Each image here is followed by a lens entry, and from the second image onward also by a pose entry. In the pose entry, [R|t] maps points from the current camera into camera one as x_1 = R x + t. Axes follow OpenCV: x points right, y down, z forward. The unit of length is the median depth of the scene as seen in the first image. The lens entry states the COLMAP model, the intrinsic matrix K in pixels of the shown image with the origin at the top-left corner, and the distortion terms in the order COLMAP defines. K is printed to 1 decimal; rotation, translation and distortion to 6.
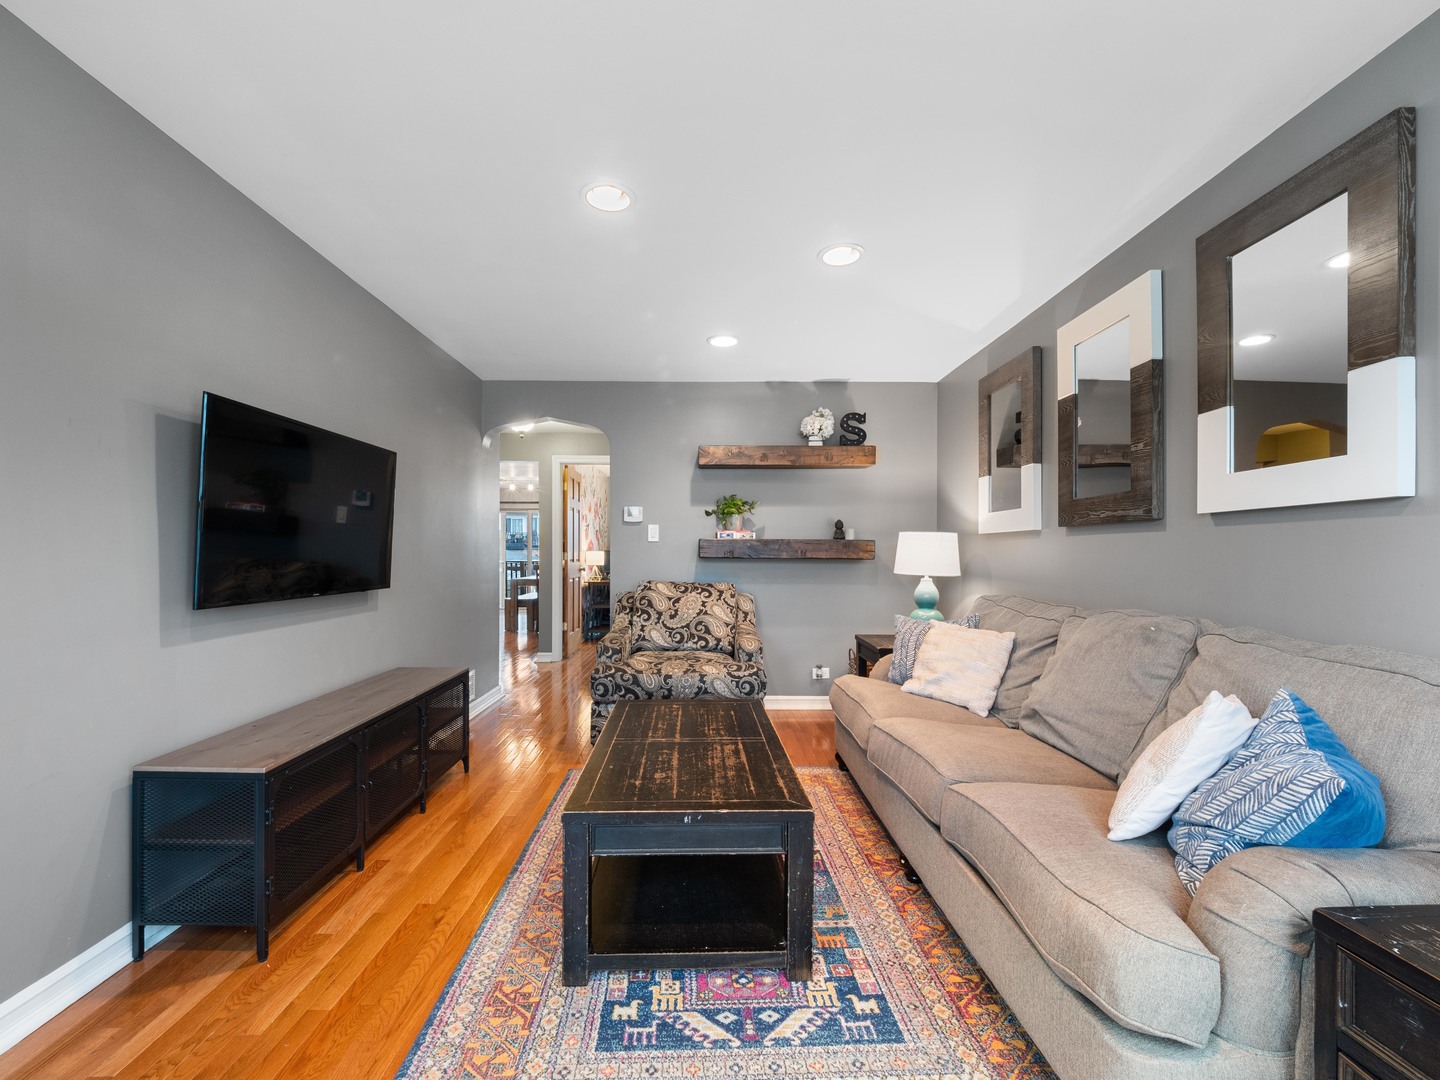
lens RADIAL K [[615.9, 0, 716.0], [0, 615.9, 549.8], [0, 0, 1]] dist [0.015423, -0.005227]
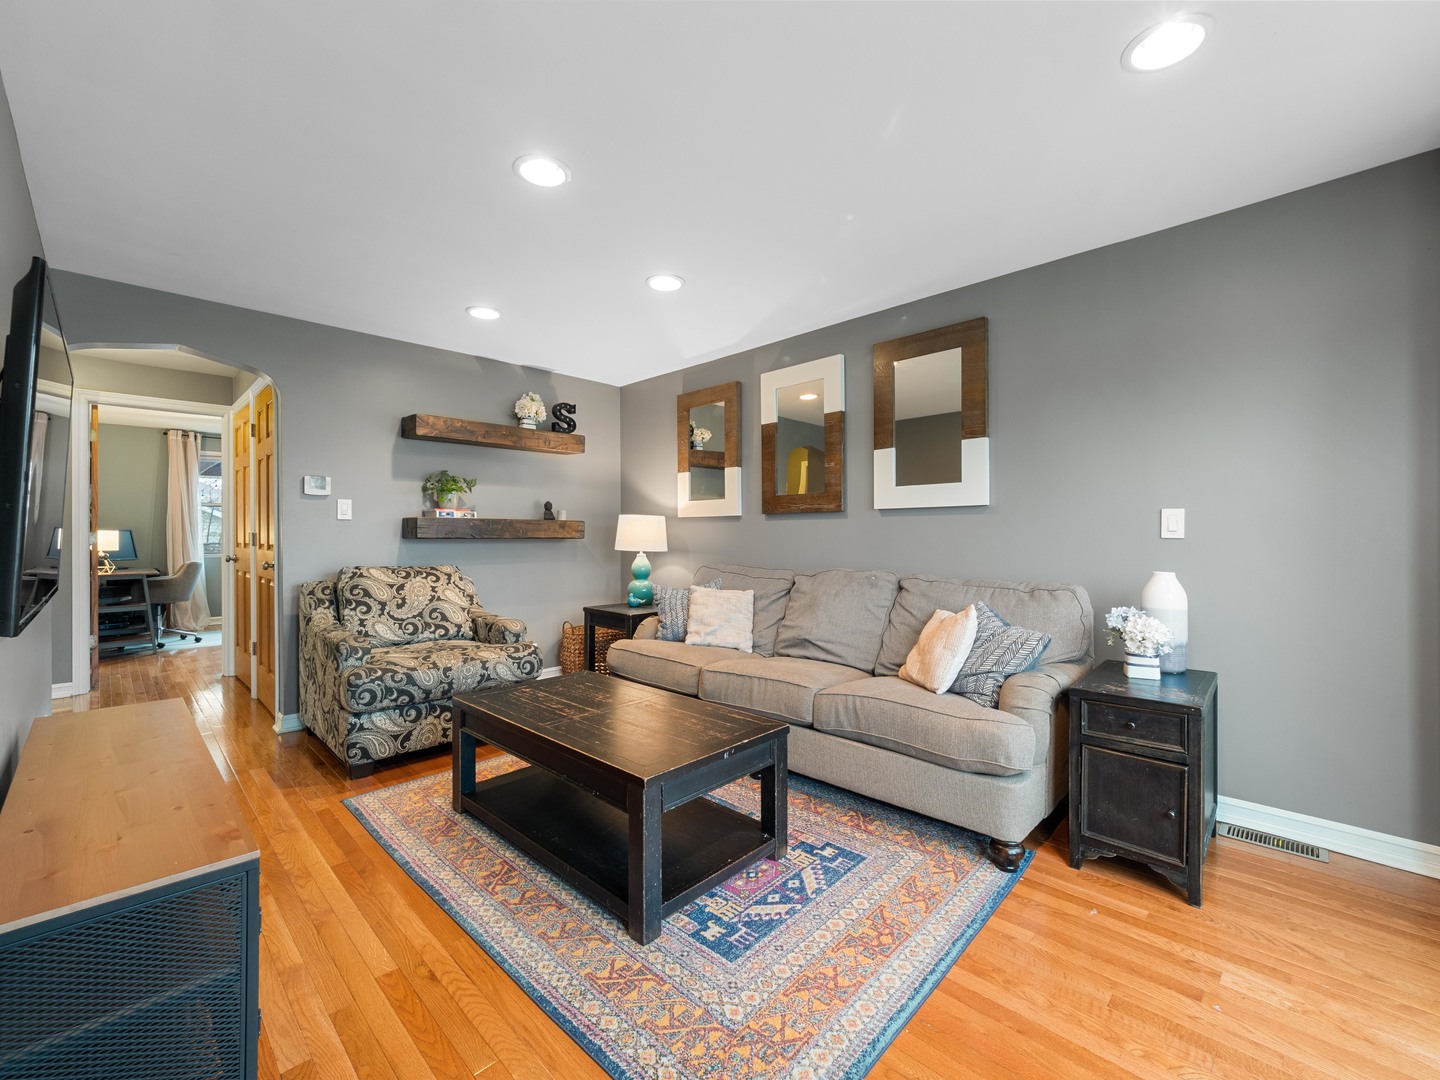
lens RADIAL K [[615.9, 0, 689.7], [0, 615.9, 521.3], [0, 0, 1]] dist [0.015423, -0.005227]
pose [[0.719284, 0.009810, 0.694647, -0.460418], [-0.001121, 0.999915, -0.012960, -0.001394], [-0.694715, 0.008543, 0.719234, 0.091610]]
